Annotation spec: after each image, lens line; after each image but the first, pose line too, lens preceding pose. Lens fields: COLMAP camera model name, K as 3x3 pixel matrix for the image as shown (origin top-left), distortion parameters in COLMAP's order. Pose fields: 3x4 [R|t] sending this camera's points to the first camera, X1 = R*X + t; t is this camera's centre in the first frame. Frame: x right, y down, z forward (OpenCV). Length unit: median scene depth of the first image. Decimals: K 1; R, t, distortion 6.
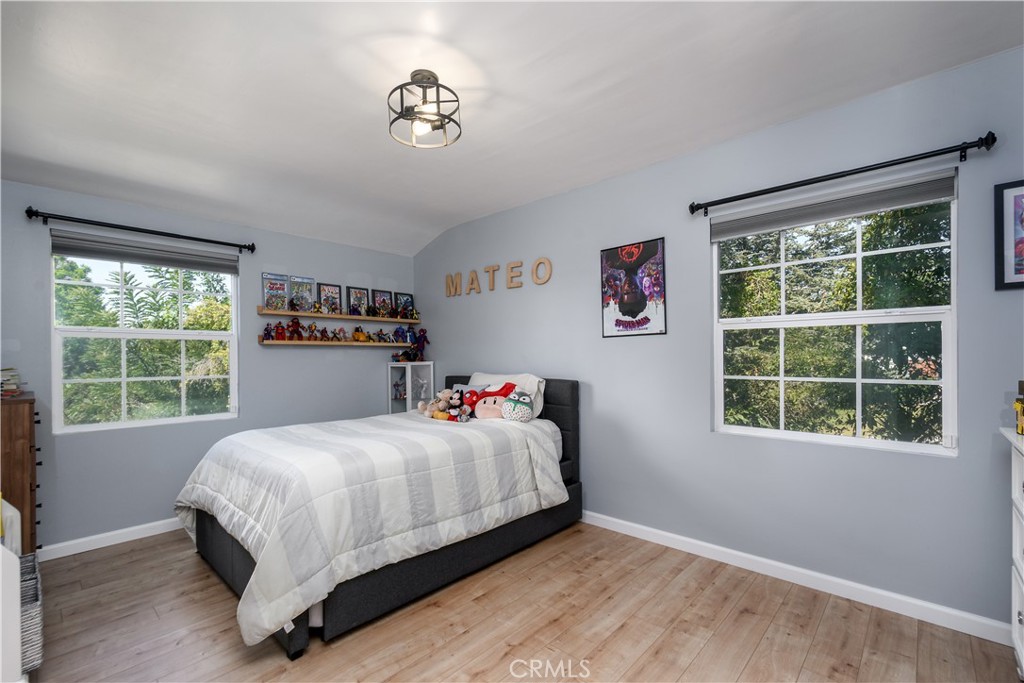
lens RADIAL K [[440.3, 0, 509.8], [0, 440.3, 355.6], [0, 0, 1]] dist [-0.000382, -0.000134]
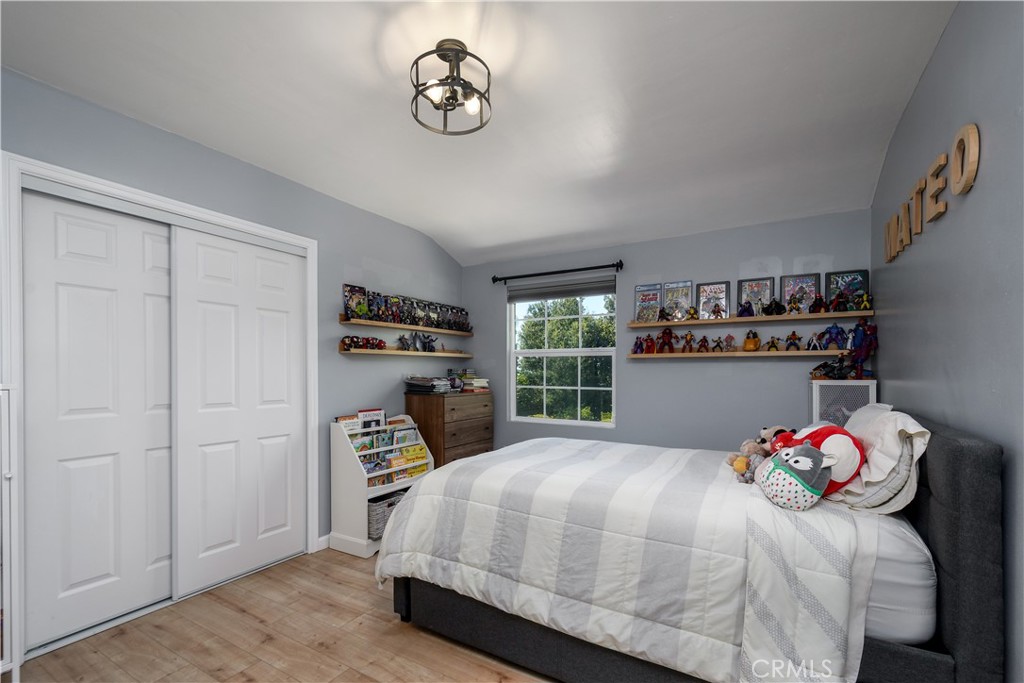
lens RADIAL K [[458.7, 0, 508.7], [0, 458.7, 373.7], [0, 0, 1]] dist [0.000103, 0.000014]
pose [[0.203375, 0.012791, -0.979017, 0.381761], [-0.000117, 0.999915, 0.013039, -0.003872], [0.979101, -0.002538, 0.203360, 0.489096]]
